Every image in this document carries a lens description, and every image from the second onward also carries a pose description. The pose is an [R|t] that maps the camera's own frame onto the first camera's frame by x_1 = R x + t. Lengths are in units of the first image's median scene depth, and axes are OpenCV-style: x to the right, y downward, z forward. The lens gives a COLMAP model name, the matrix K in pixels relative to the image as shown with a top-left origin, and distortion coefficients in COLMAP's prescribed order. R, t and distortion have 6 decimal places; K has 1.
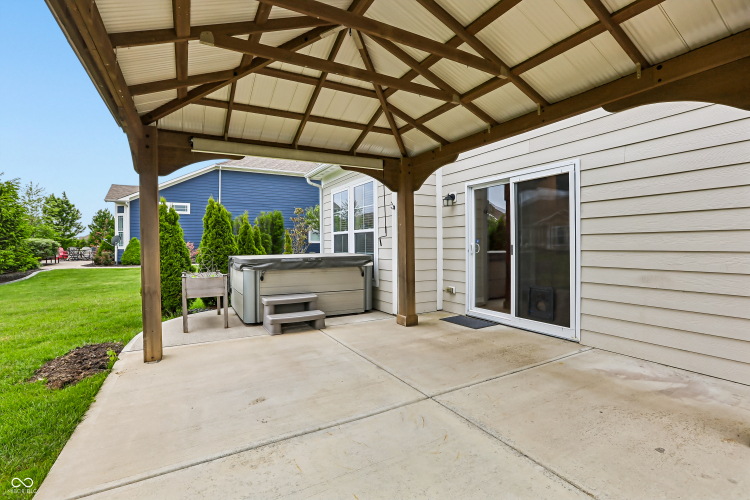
lens RADIAL K [[353.1, 0, 374.1], [0, 353.1, 247.4], [0, 0, 1]] dist [-0.000425, -0.000034]
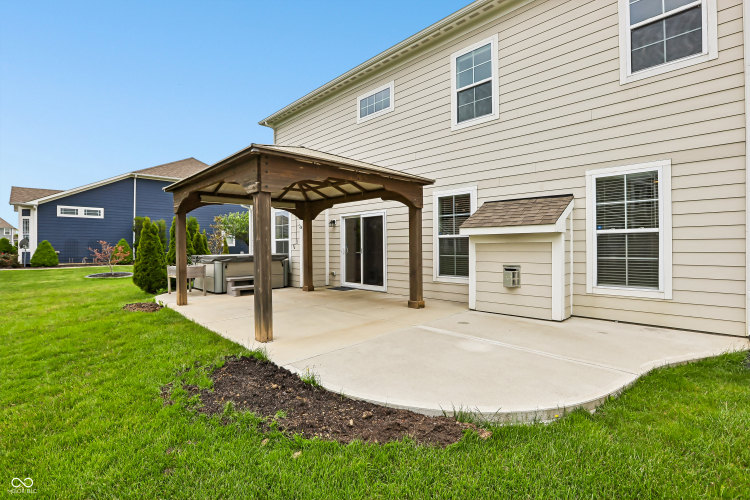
lens RADIAL K [[345.3, 0, 374.7], [0, 345.3, 245.0], [0, 0, 1]] dist [-0.058465, 0.026204]
pose [[0.961680, 0.003290, 0.274153, -0.063660], [0.000676, 0.999897, -0.014371, 0.001256], [-0.274172, 0.014005, 0.961579, -0.784725]]
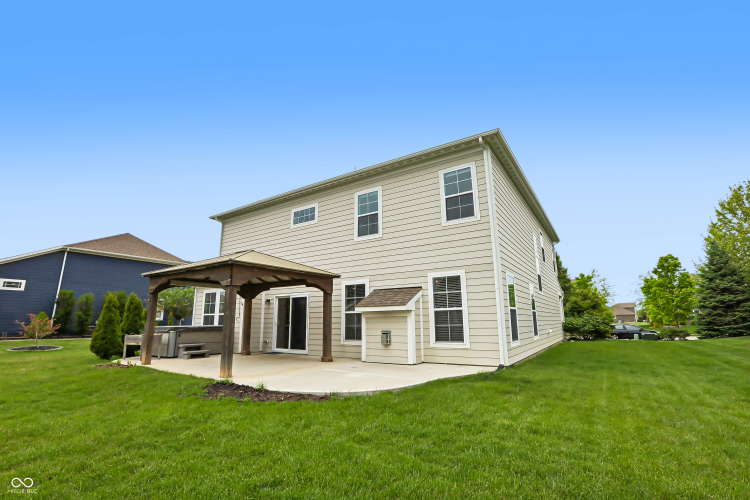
lens RADIAL K [[340.7, 0, 371.7], [0, 340.7, 251.0], [0, 0, 1]] dist [-0.031763, 0.000658]
pose [[0.891613, 0.093326, 0.443076, -0.205646], [0.005135, 0.976382, -0.215989, 0.027004], [-0.452769, 0.194854, 0.870076, -1.374902]]
